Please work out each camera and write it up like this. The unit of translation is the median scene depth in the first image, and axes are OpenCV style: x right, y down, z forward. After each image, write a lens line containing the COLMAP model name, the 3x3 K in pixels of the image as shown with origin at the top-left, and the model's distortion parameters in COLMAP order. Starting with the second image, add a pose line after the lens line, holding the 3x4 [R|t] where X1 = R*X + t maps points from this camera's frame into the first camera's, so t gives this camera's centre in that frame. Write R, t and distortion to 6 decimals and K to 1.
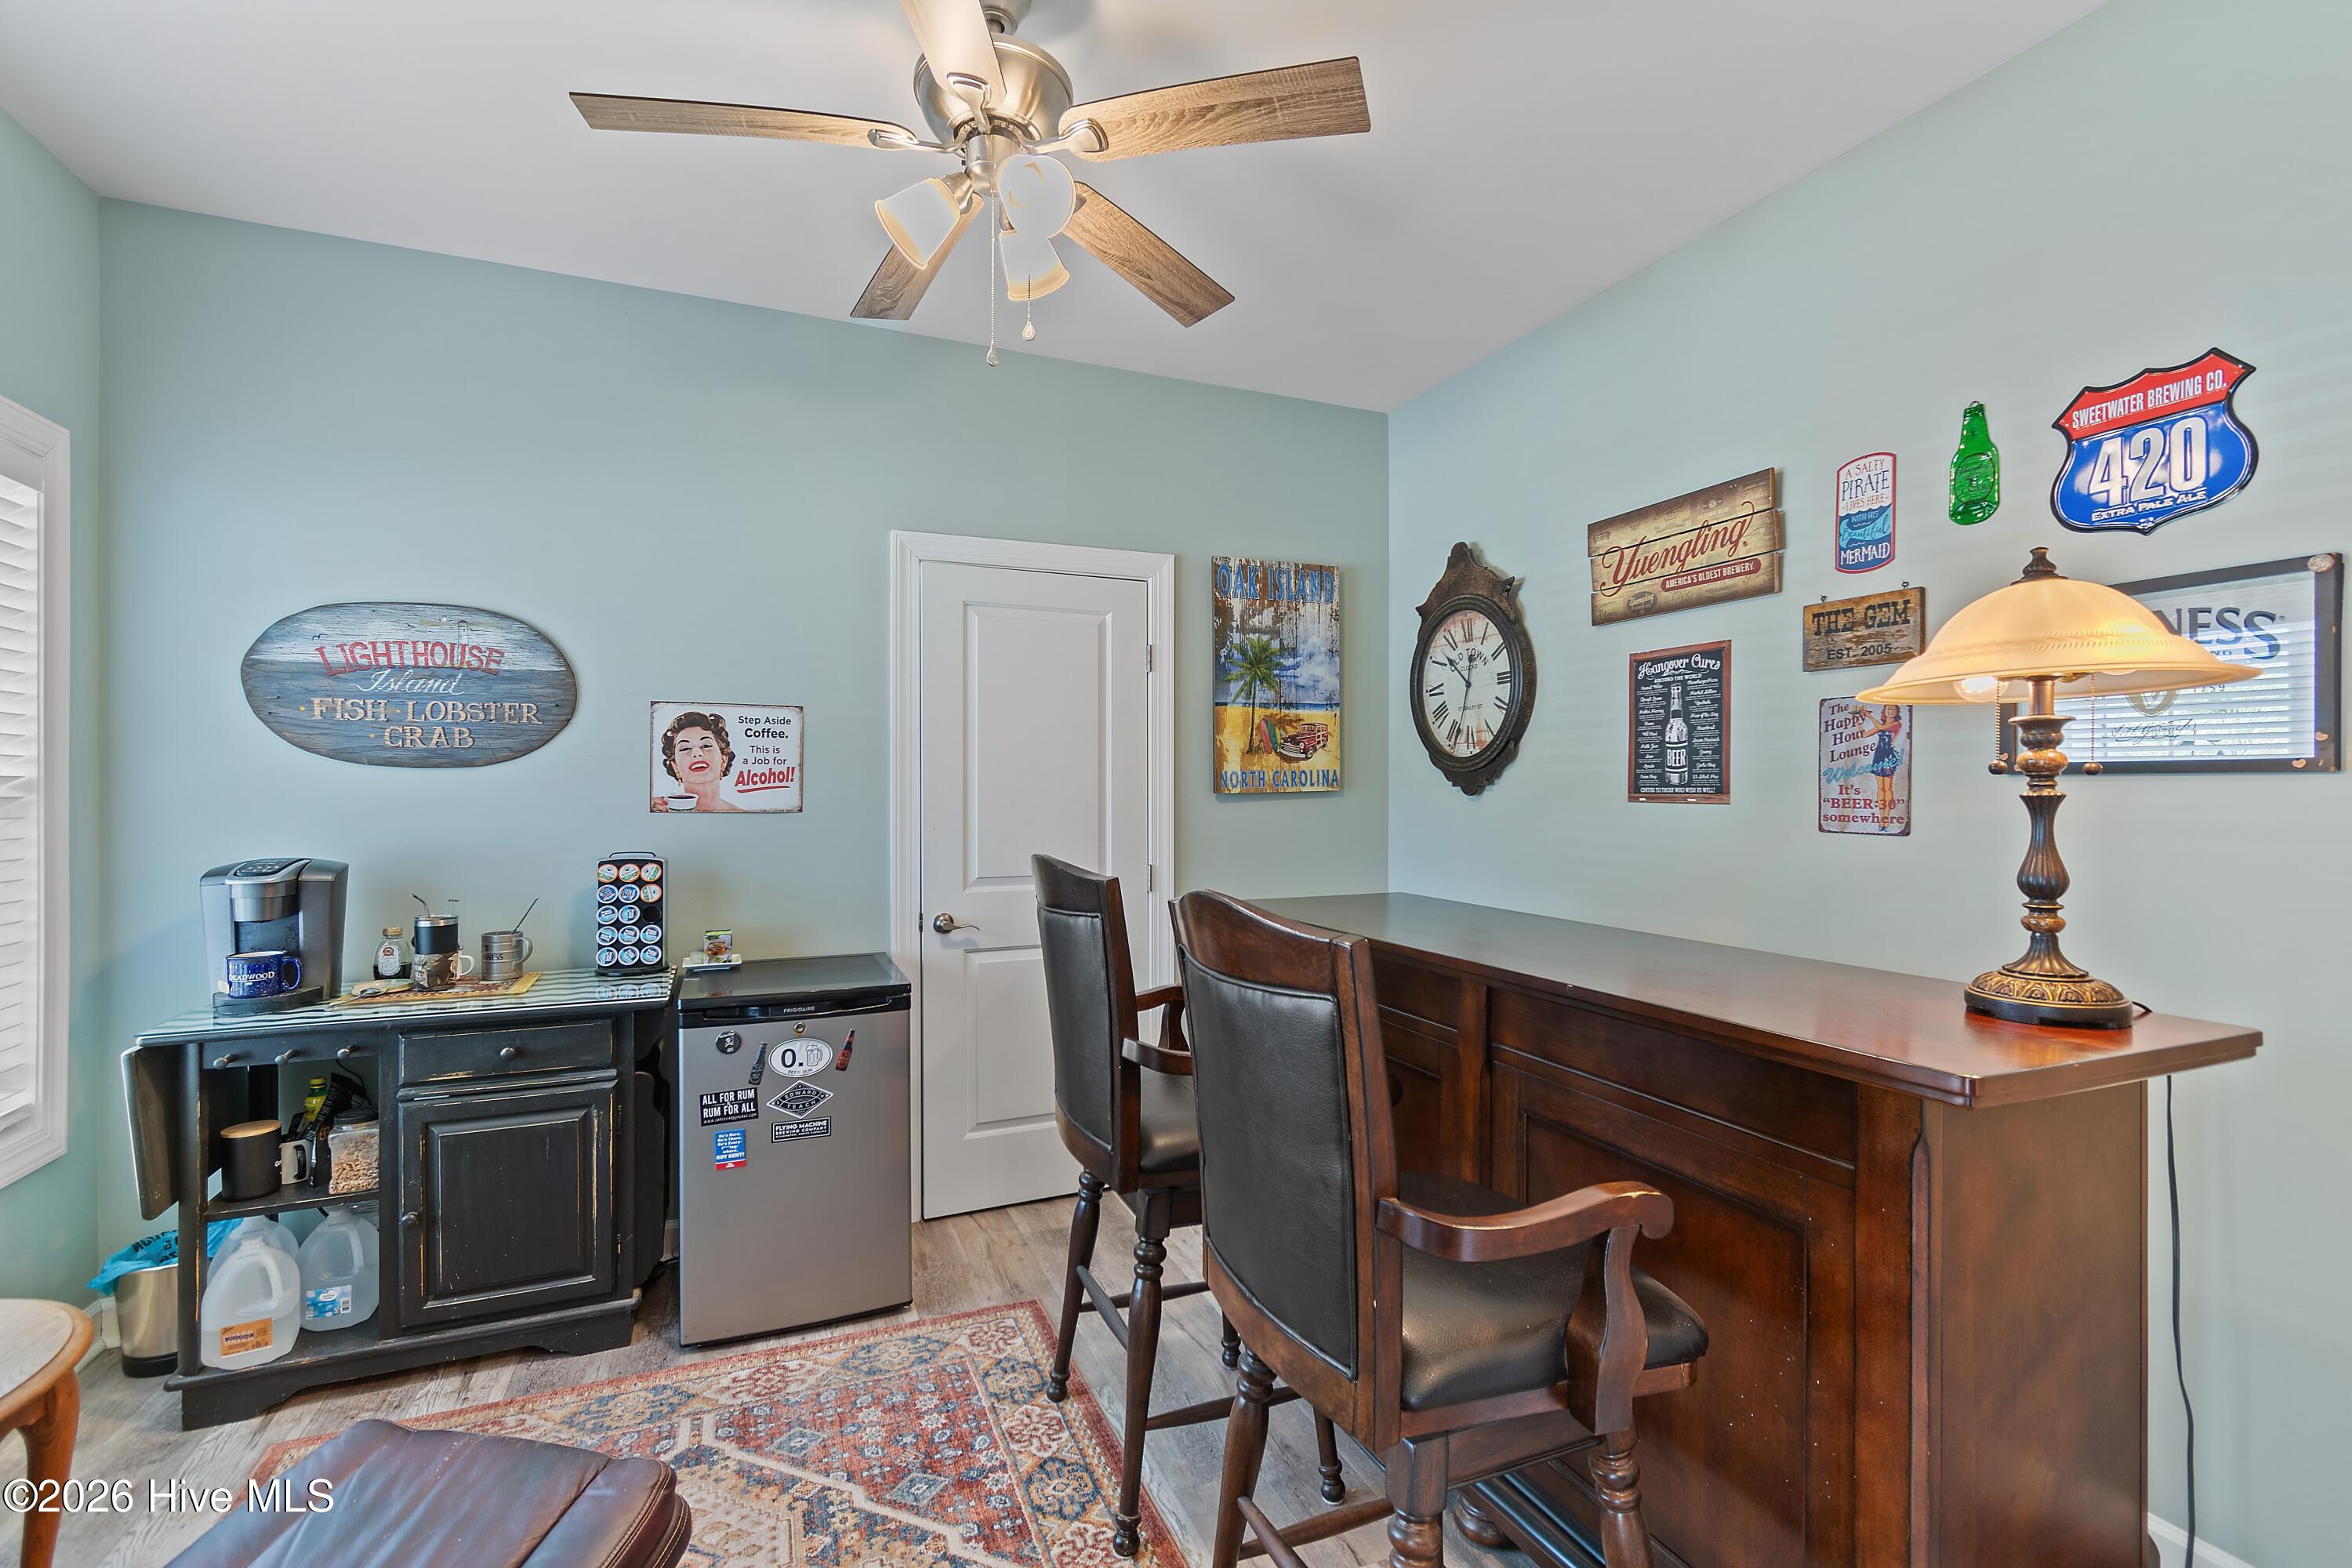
lens RADIAL K [[1034.8, 0, 1187.0], [0, 1034.8, 792.6], [0, 0, 1]] dist [0.005851, -0.002558]
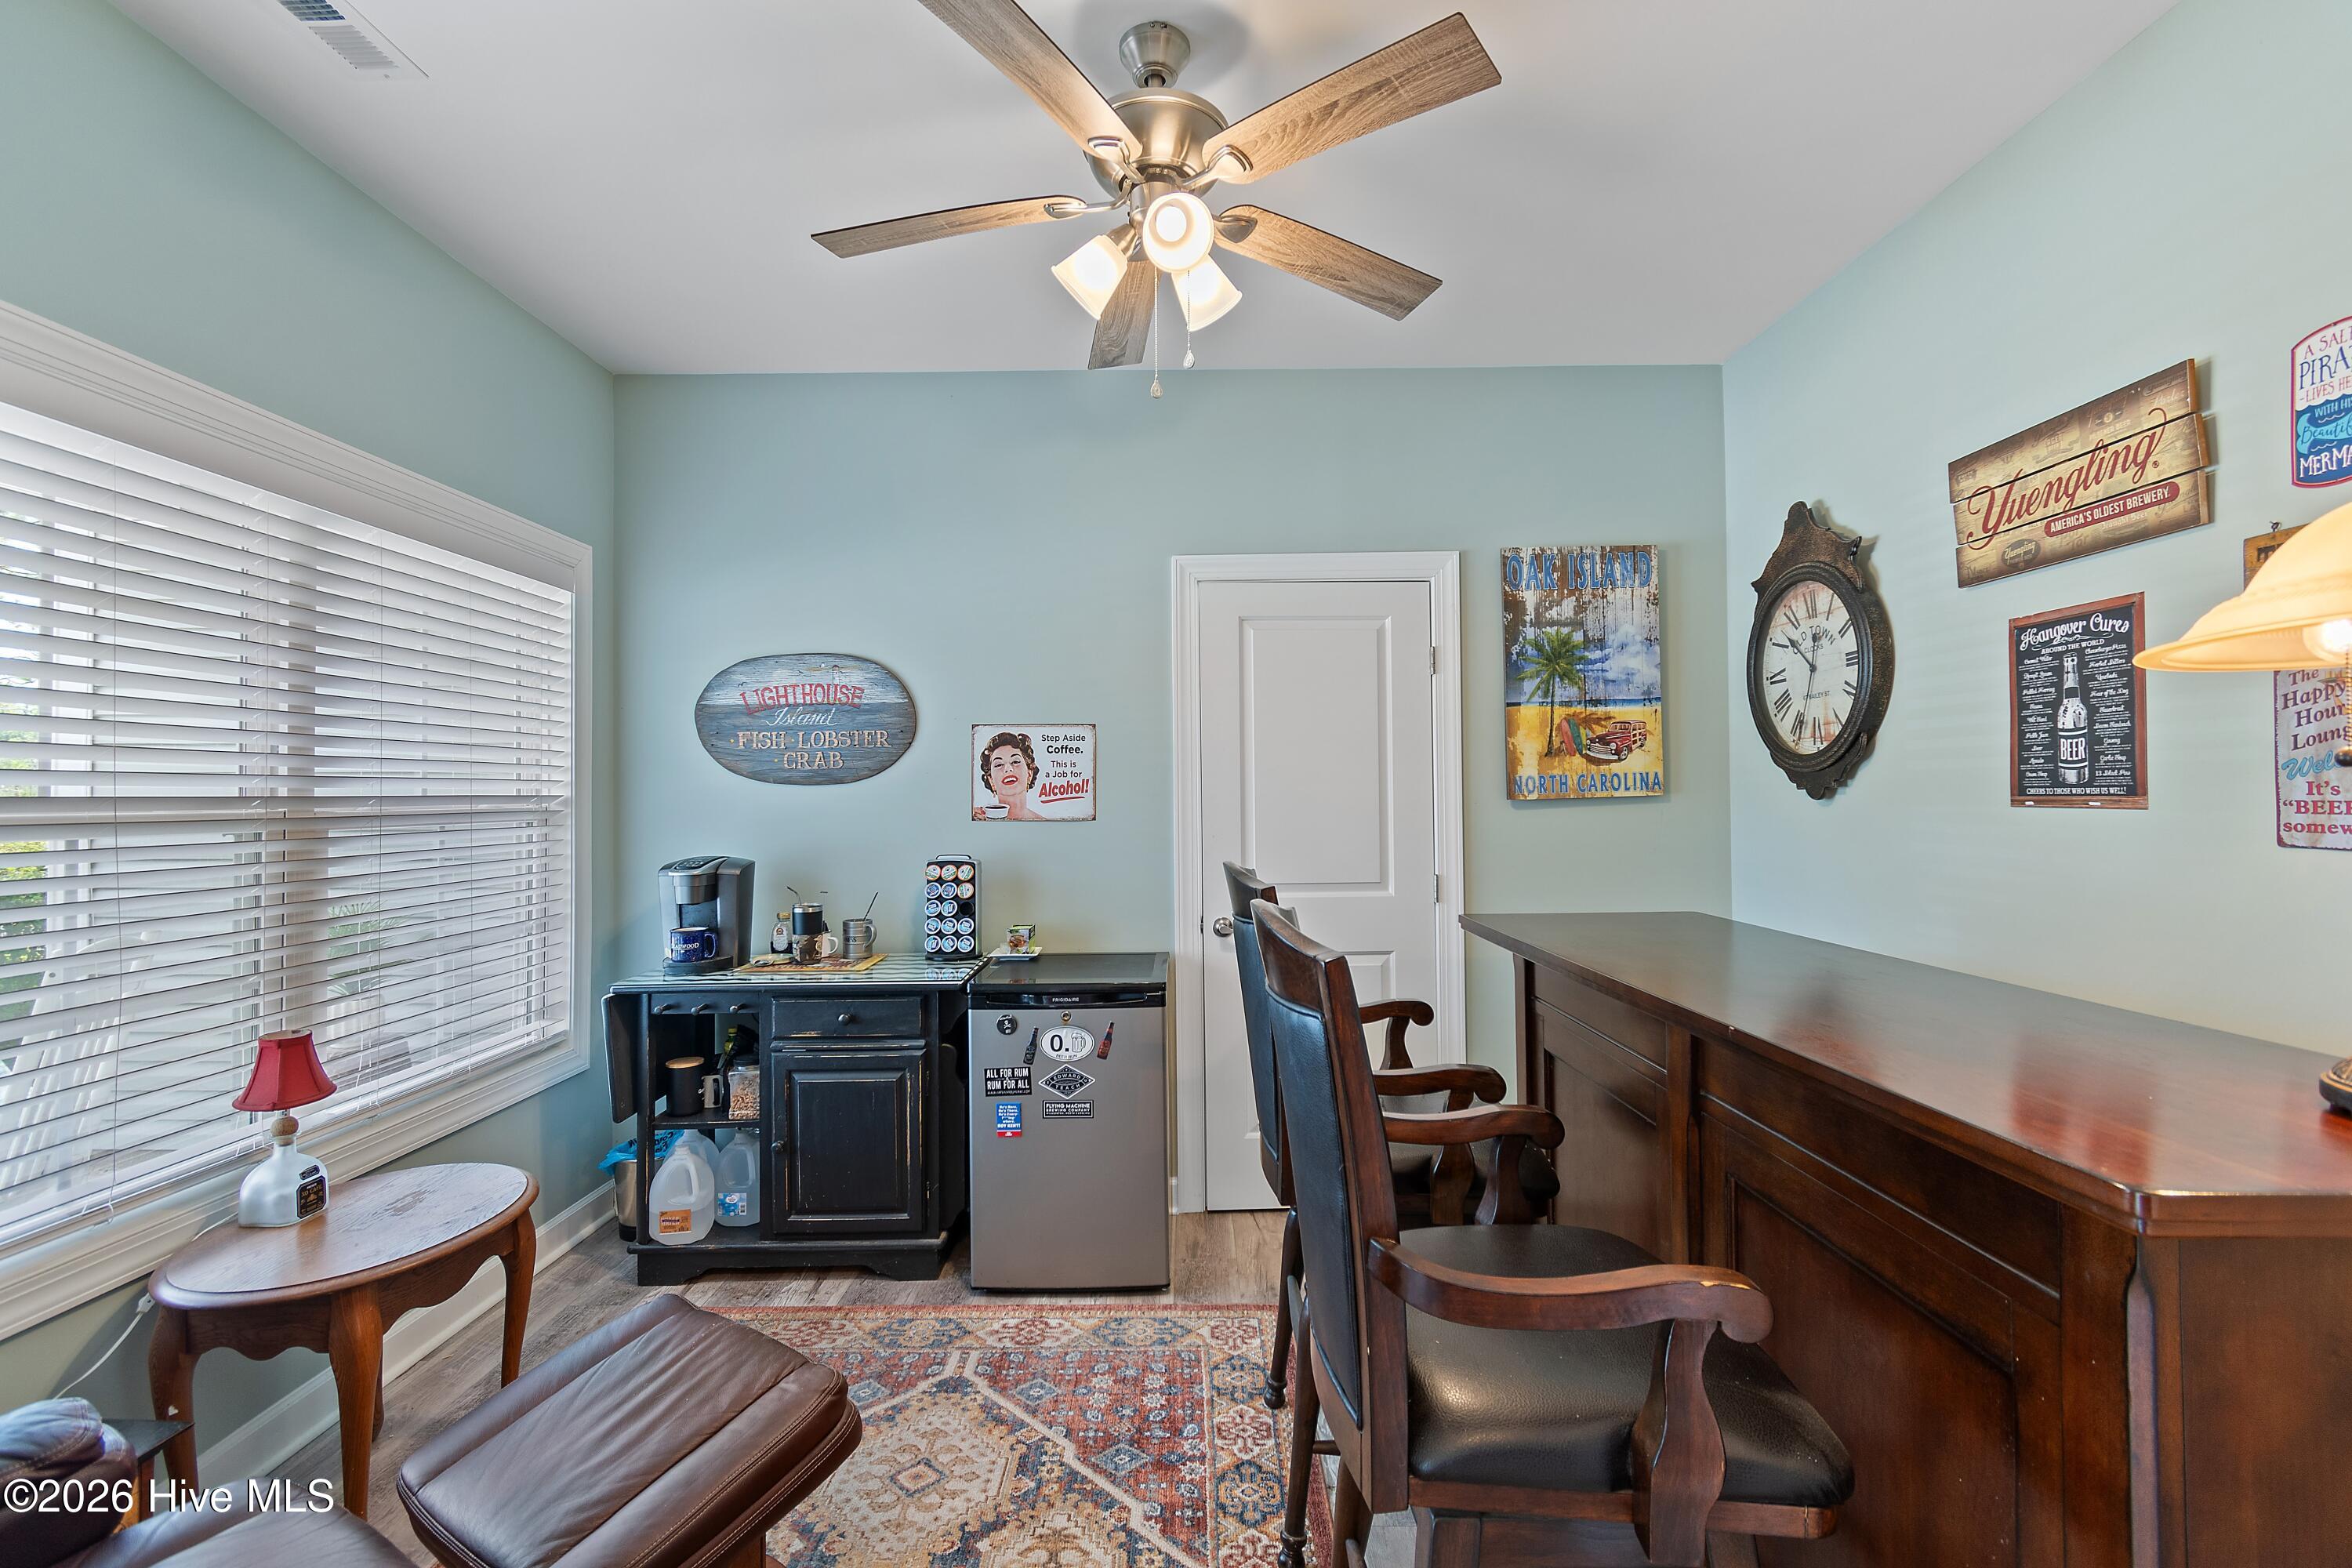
lens RADIAL K [[1034.8, 0, 1189.5], [0, 1034.8, 782.6], [0, 0, 1]] dist [0.005851, -0.002558]
pose [[0.921347, -0.014954, -0.388454, 0.191726], [0.008608, 0.999800, -0.018072, -0.000329], [0.388646, 0.013307, 0.921291, 0.035033]]
